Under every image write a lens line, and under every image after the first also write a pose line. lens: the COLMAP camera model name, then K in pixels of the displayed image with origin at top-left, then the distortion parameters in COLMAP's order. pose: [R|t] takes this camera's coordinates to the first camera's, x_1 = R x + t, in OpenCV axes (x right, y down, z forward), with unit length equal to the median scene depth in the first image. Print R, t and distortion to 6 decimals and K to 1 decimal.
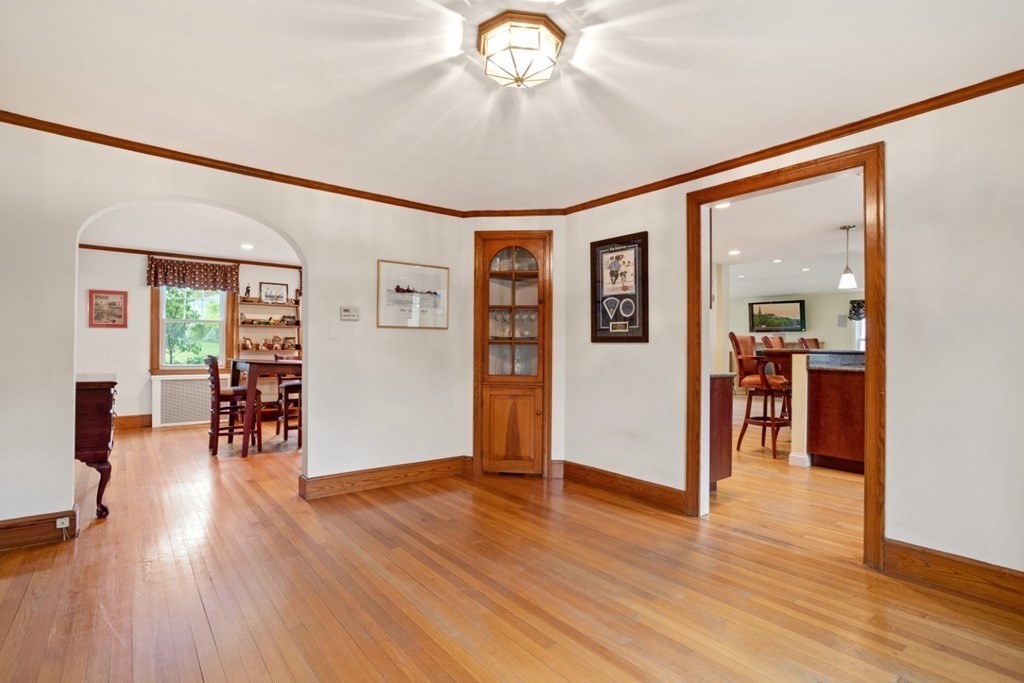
lens RADIAL K [[488.5, 0, 521.5], [0, 488.5, 344.5], [0, 0, 1]] dist [-0.011150, 0.007544]
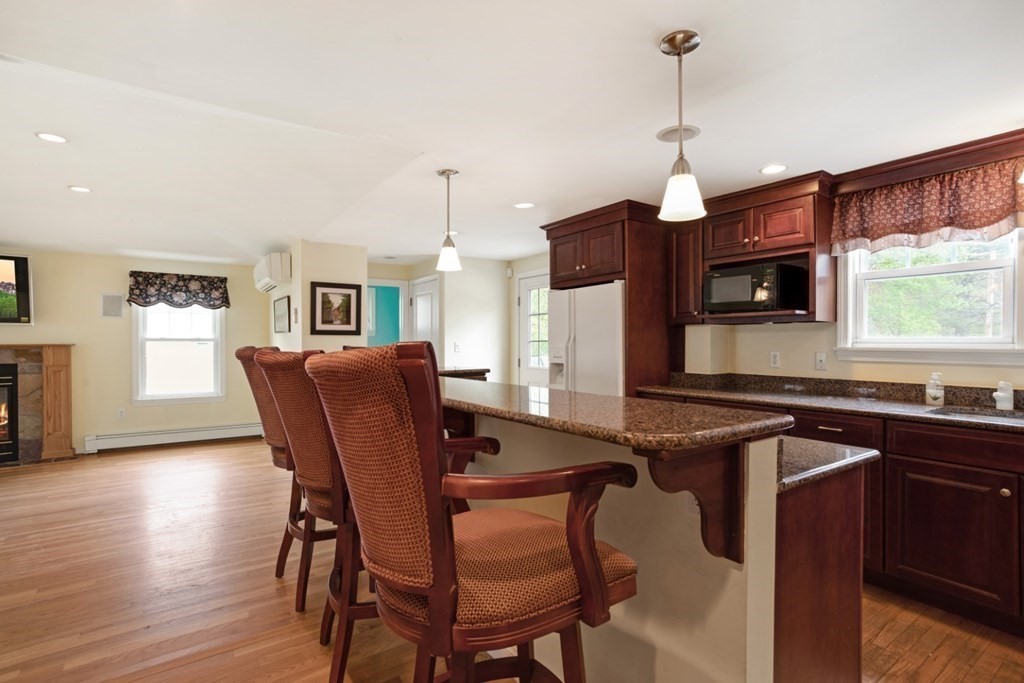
lens RADIAL K [[488.5, 0, 504.3], [0, 488.5, 349.9], [0, 0, 1]] dist [-0.011150, 0.007544]
pose [[0.087277, -0.022947, 0.995920, 0.397732], [-0.004568, 0.999715, 0.023435, -0.036583], [-0.996174, -0.006595, 0.087147, 1.405974]]
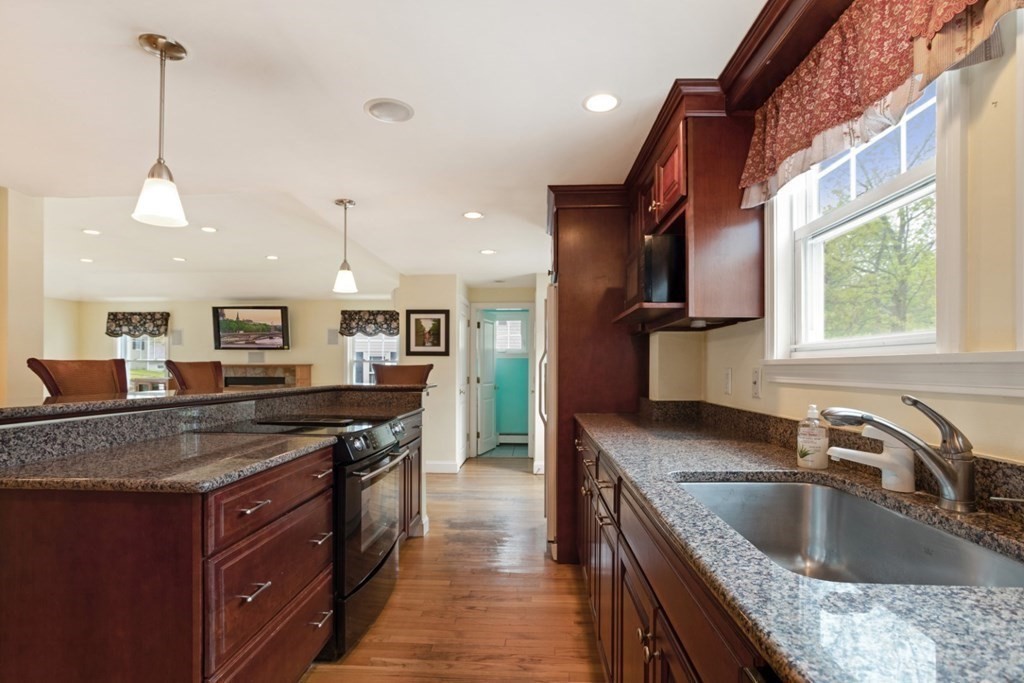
lens RADIAL K [[488.5, 0, 514.4], [0, 488.5, 369.3], [0, 0, 1]] dist [-0.011150, 0.007544]
pose [[0.661332, -0.009815, 0.750029, 0.747140], [-0.001026, 0.999902, 0.013990, -0.021614], [-0.750092, -0.010021, 0.661257, 0.756574]]
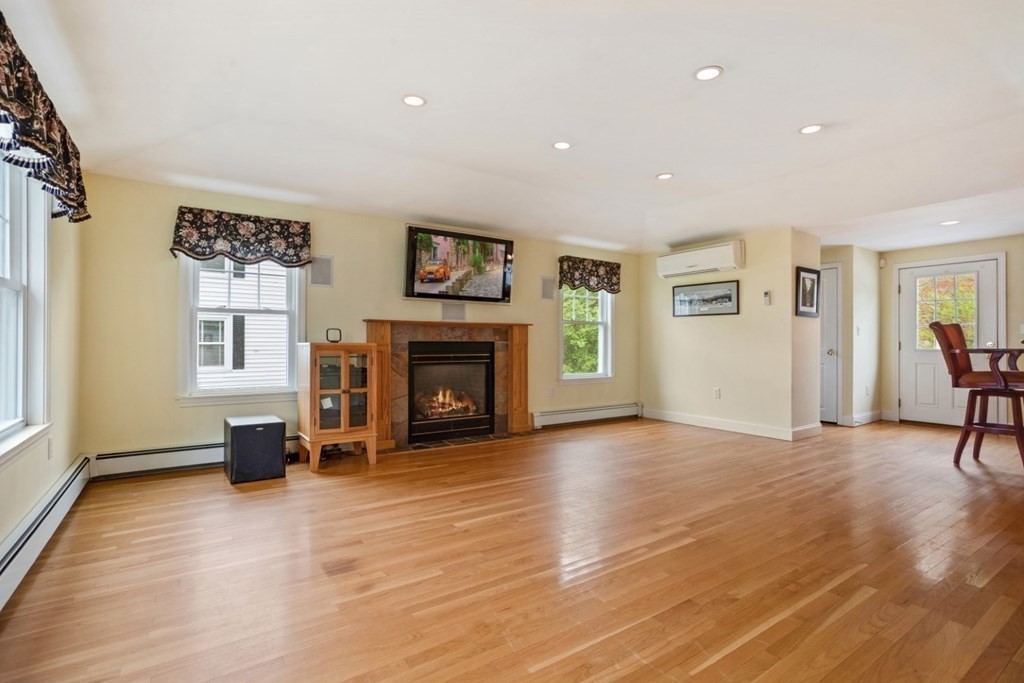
lens RADIAL K [[488.5, 0, 505.9], [0, 488.5, 337.1], [0, 0, 1]] dist [-0.011150, 0.007544]
pose [[0.090844, 0.000120, 0.995865, 0.194284], [-0.014041, 0.999901, 0.001160, 0.027373], [-0.995766, -0.014088, 0.090836, 2.774368]]
